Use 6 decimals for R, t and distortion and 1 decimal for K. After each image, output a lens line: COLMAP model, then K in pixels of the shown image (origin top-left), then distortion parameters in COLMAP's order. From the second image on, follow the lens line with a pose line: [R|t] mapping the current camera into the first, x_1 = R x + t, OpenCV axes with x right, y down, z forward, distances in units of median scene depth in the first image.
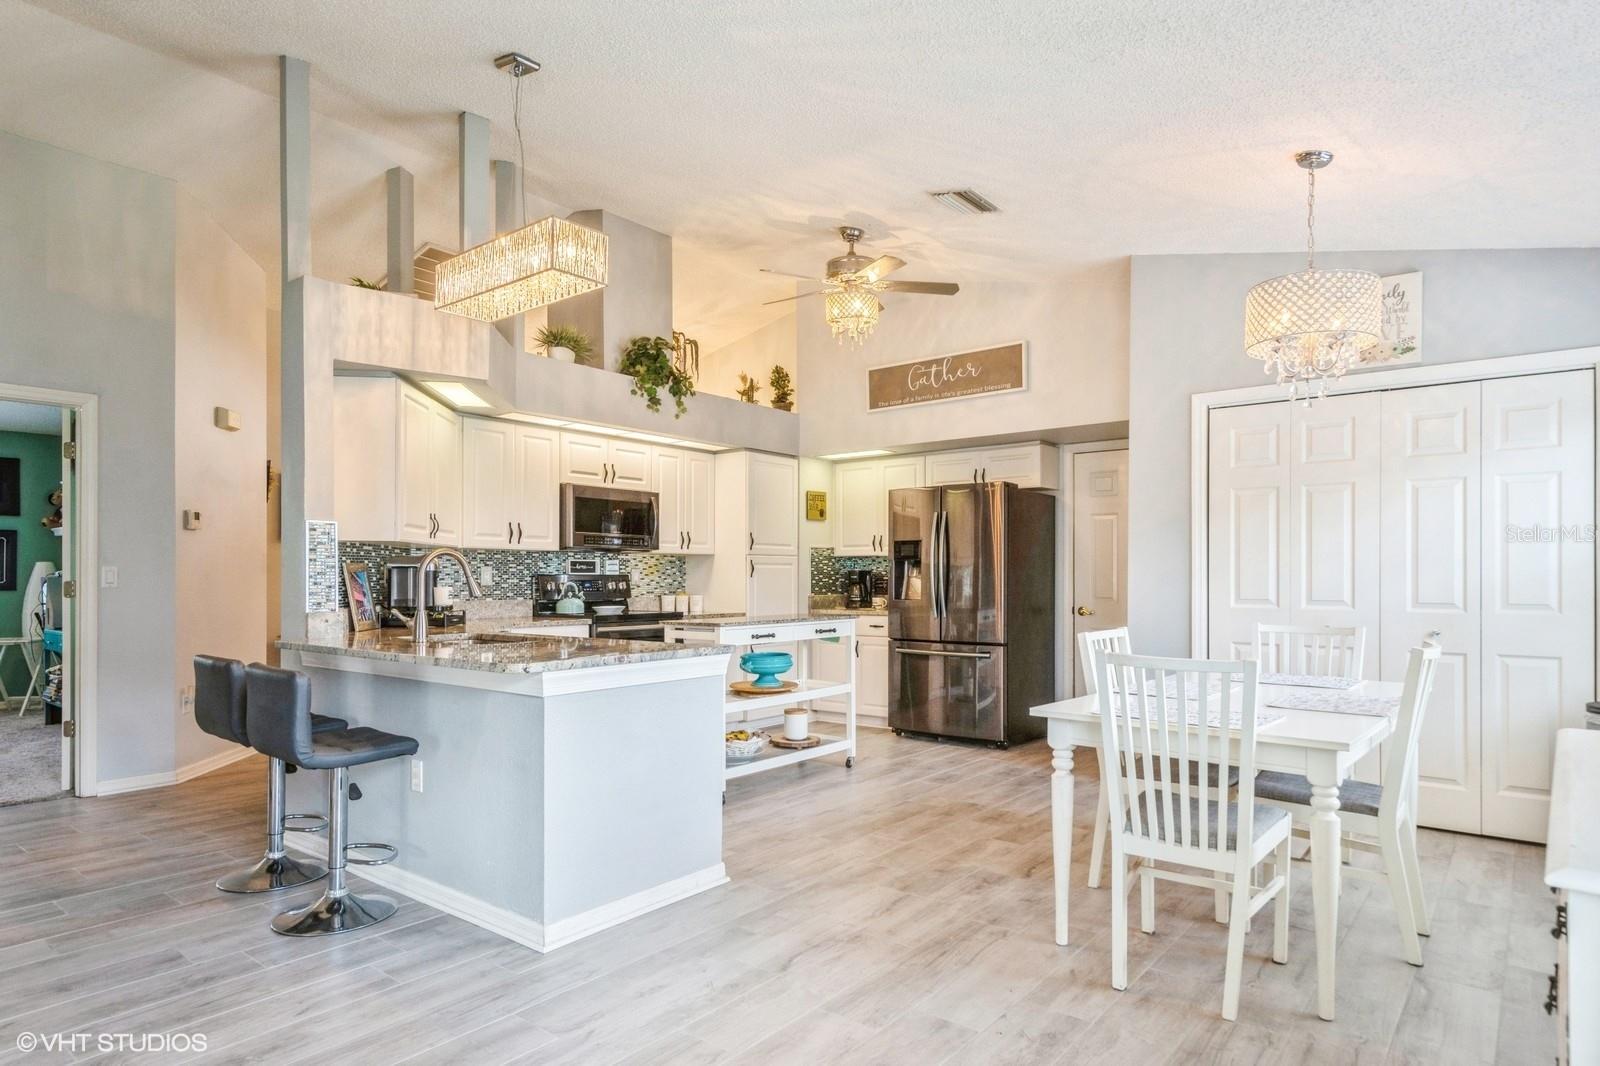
lens RADIAL K [[916.7, 0, 803.6], [0, 916.7, 575.2], [0, 0, 1]] dist [0.000131, -0.000026]
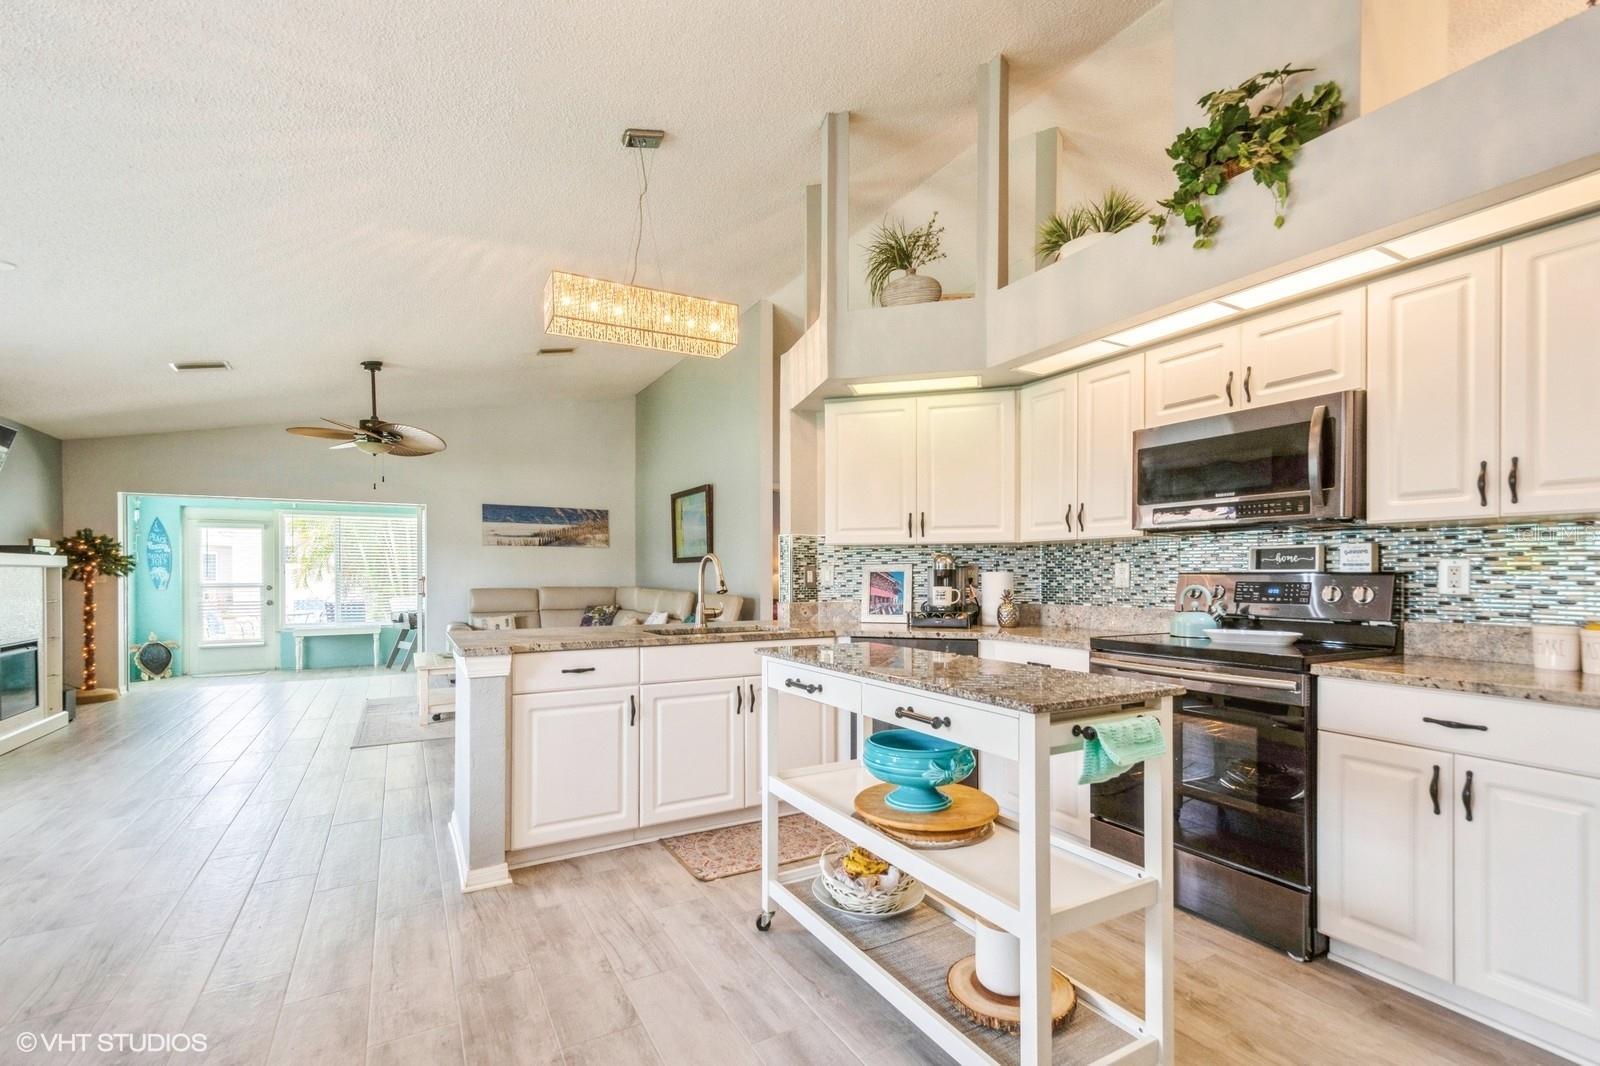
lens RADIAL K [[712.5, 0, 806.4], [0, 712.5, 579.1], [0, 0, 1]] dist [0.001855, 0.000257]
pose [[-0.354111, 0.004940, -0.935190, 0.303810], [0.000923, 0.999987, 0.004933, 0.001200], [0.935203, 0.000883, -0.354111, 1.001133]]
